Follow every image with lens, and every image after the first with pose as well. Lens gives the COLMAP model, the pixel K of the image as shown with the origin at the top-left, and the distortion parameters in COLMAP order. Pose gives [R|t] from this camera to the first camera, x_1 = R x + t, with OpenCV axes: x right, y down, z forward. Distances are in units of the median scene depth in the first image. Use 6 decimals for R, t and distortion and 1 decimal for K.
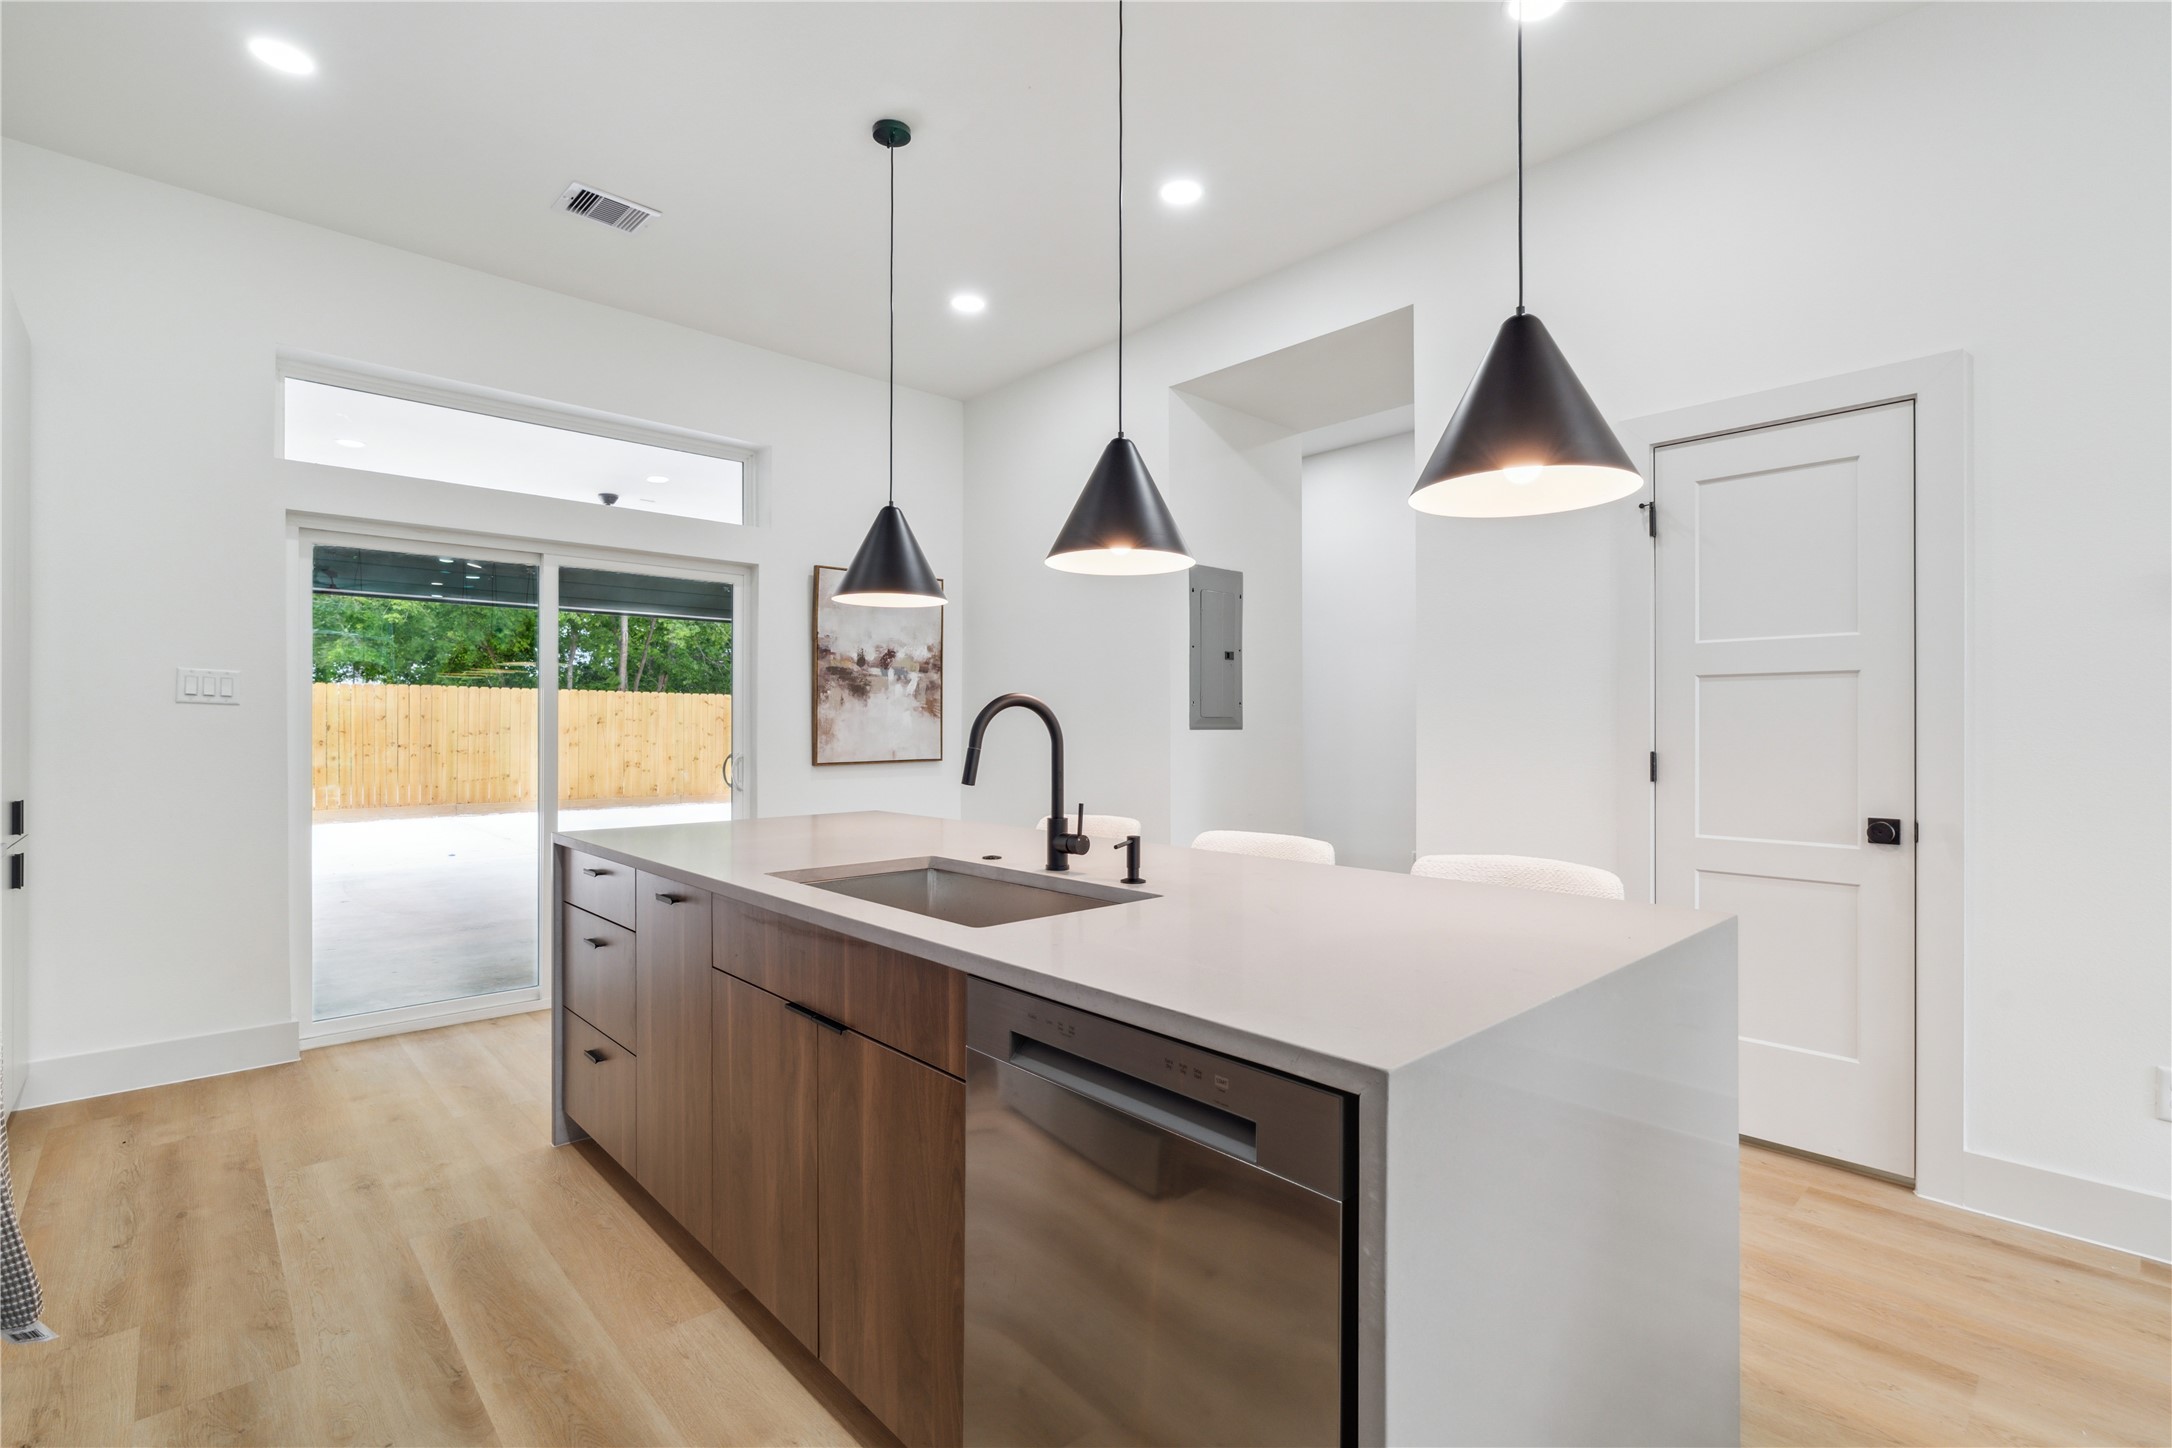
lens RADIAL K [[996.8, 0, 1090.0], [0, 996.8, 724.9], [0, 0, 1]] dist [-0.003882, -0.001722]
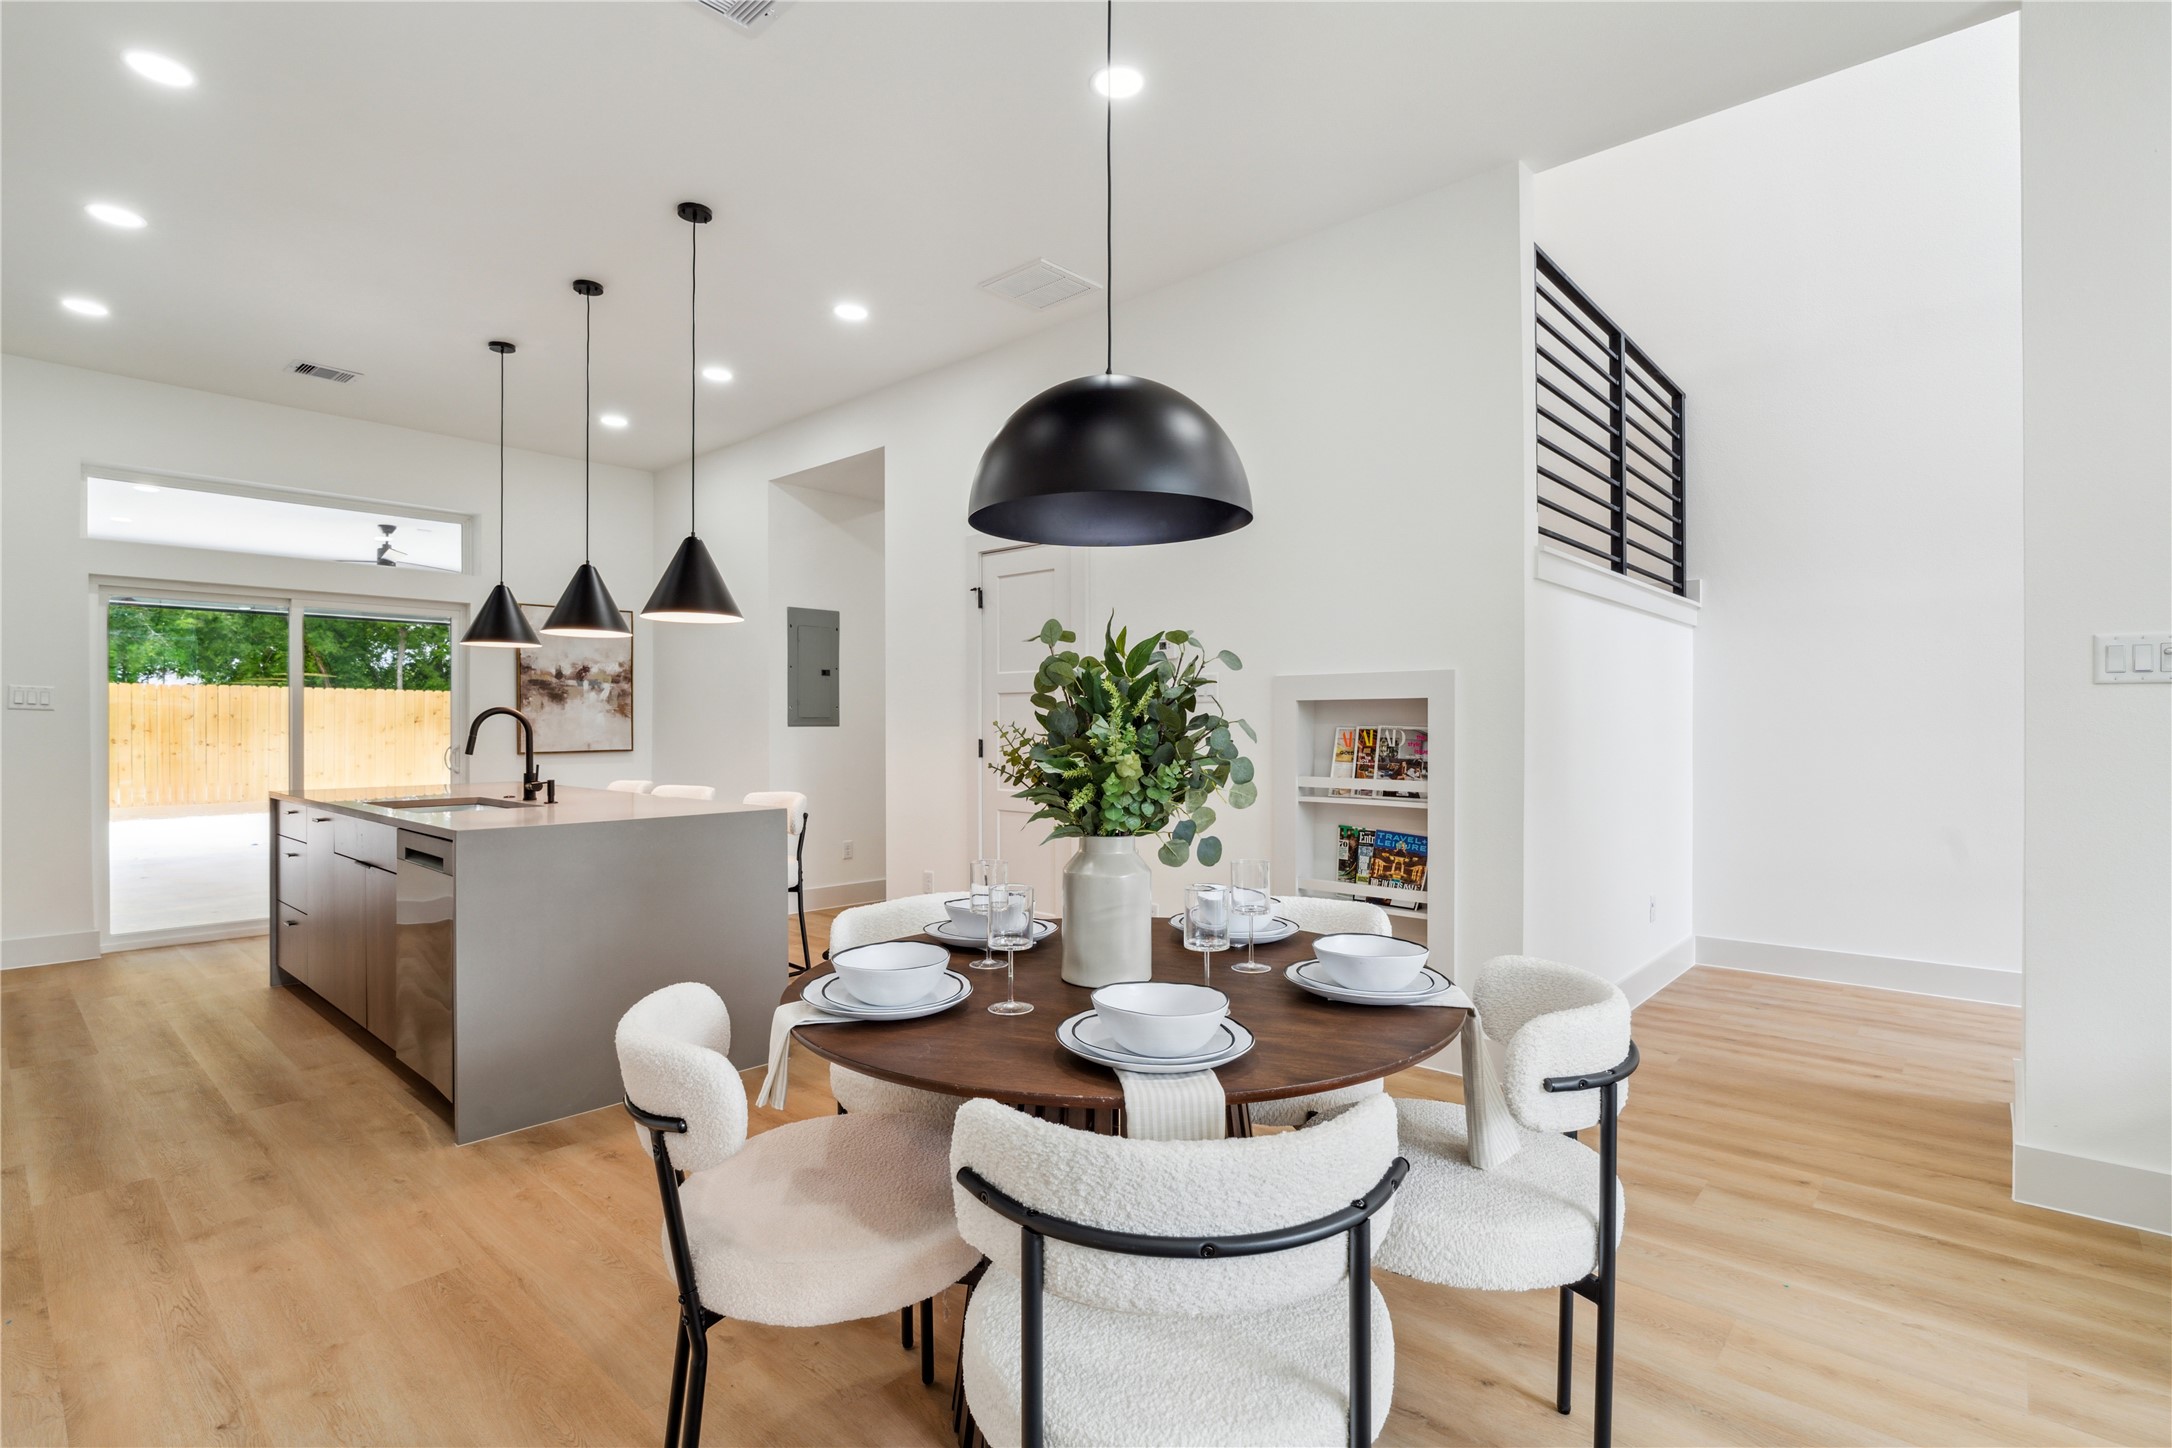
lens RADIAL K [[1047.0, 0, 1084.9], [0, 1047.0, 725.0], [0, 0, 1]] dist [0.000718, 0.000093]
pose [[0.996739, -0.002098, 0.080663, 0.357118], [0.001861, 0.999994, 0.003009, -0.000696], [-0.080669, -0.002849, 0.996737, -0.444532]]
